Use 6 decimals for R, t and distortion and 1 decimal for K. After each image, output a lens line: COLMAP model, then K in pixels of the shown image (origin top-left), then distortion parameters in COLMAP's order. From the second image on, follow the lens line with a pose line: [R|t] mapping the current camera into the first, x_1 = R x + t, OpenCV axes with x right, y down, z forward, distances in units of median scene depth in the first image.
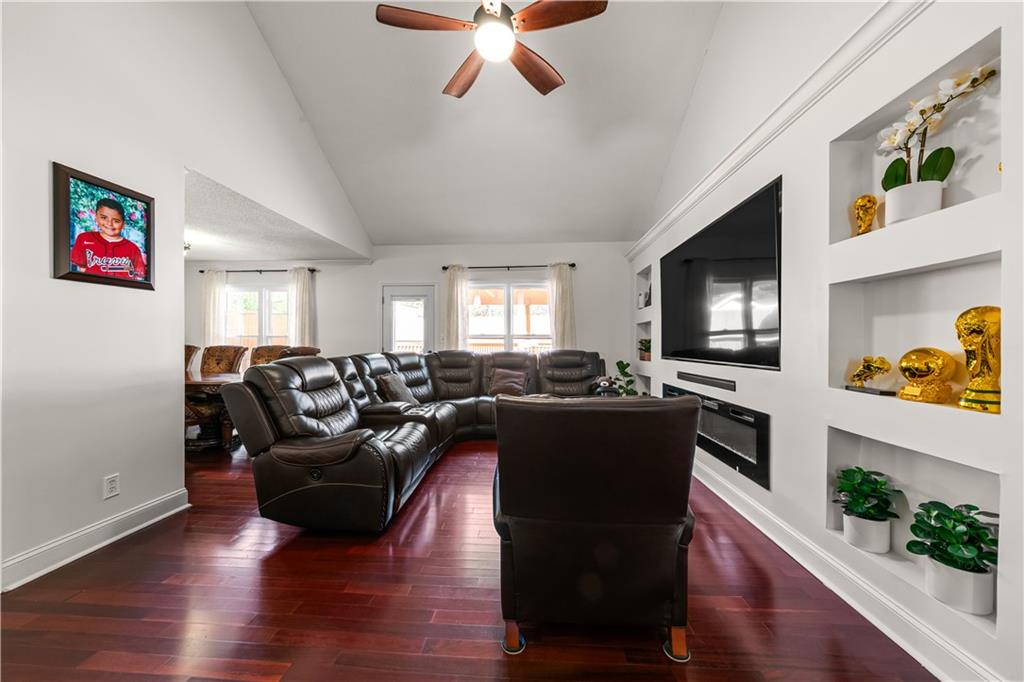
lens RADIAL K [[365.2, 0, 510.1], [0, 365.2, 345.5], [0, 0, 1]] dist [-0.000576, -0.000212]
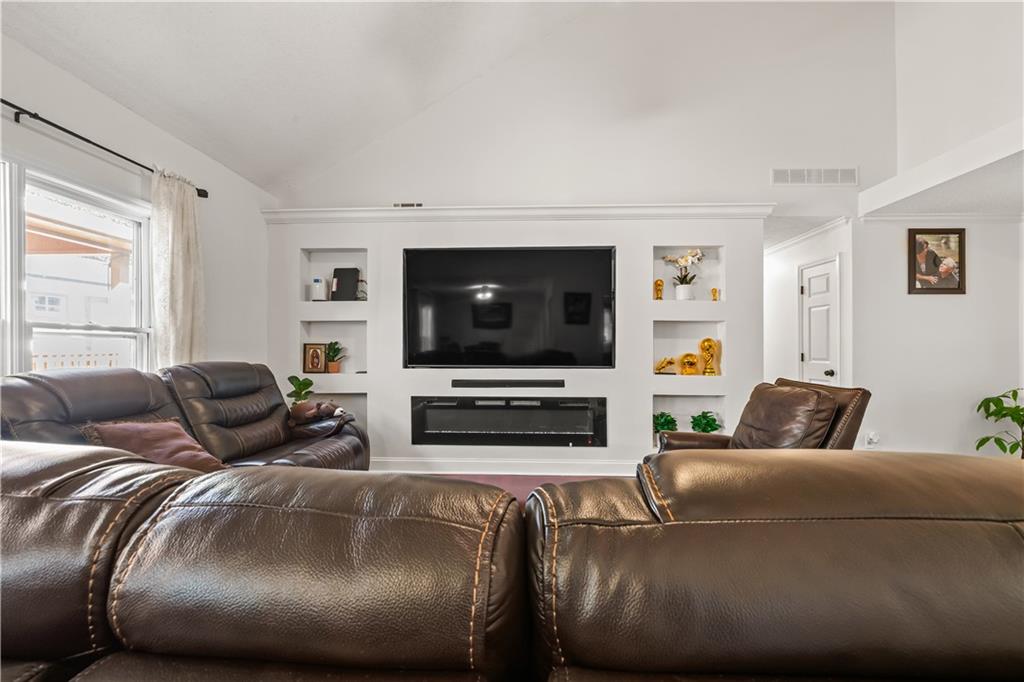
lens RADIAL K [[365.2, 0, 510.1], [0, 365.2, 345.5], [0, 0, 1]] dist [-0.000576, -0.000212]
pose [[-0.031668, -0.002104, 0.999496, -0.423732], [-0.000705, 0.999998, 0.002082, -0.017274], [-0.999498, -0.000638, -0.031670, 0.746828]]
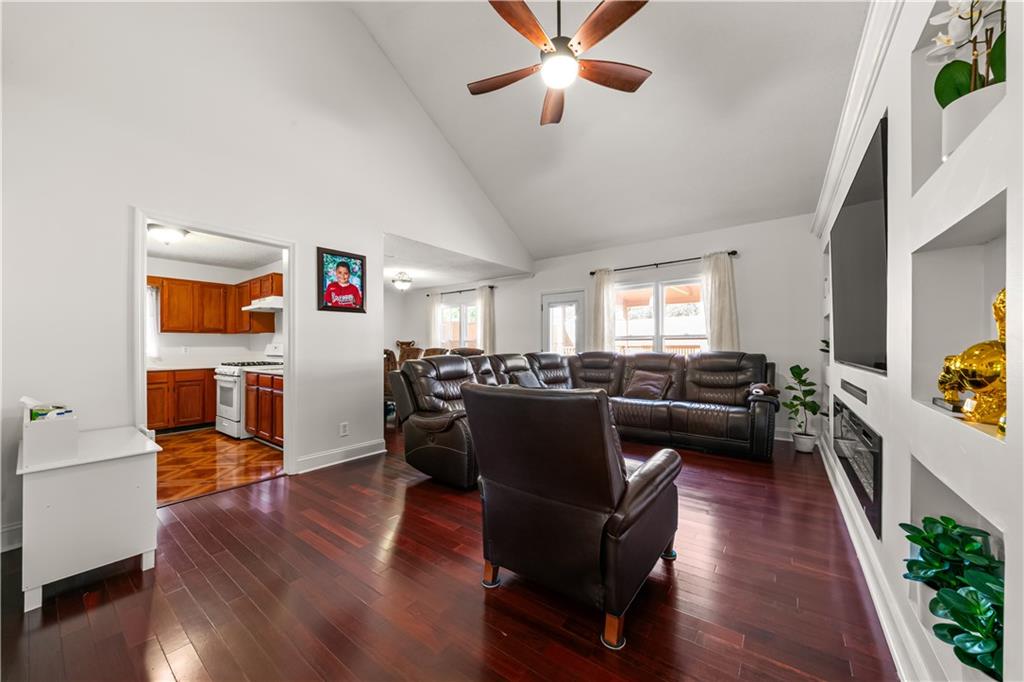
lens RADIAL K [[365.5, 0, 512.6], [0, 365.5, 349.5], [0, 0, 1]] dist [-0.000469, -0.000009]
pose [[0.841675, -0.002195, -0.539980, 0.247678], [0.003360, 0.999994, 0.001173, 0.005828], [0.539974, -0.002802, 0.841677, -0.006639]]
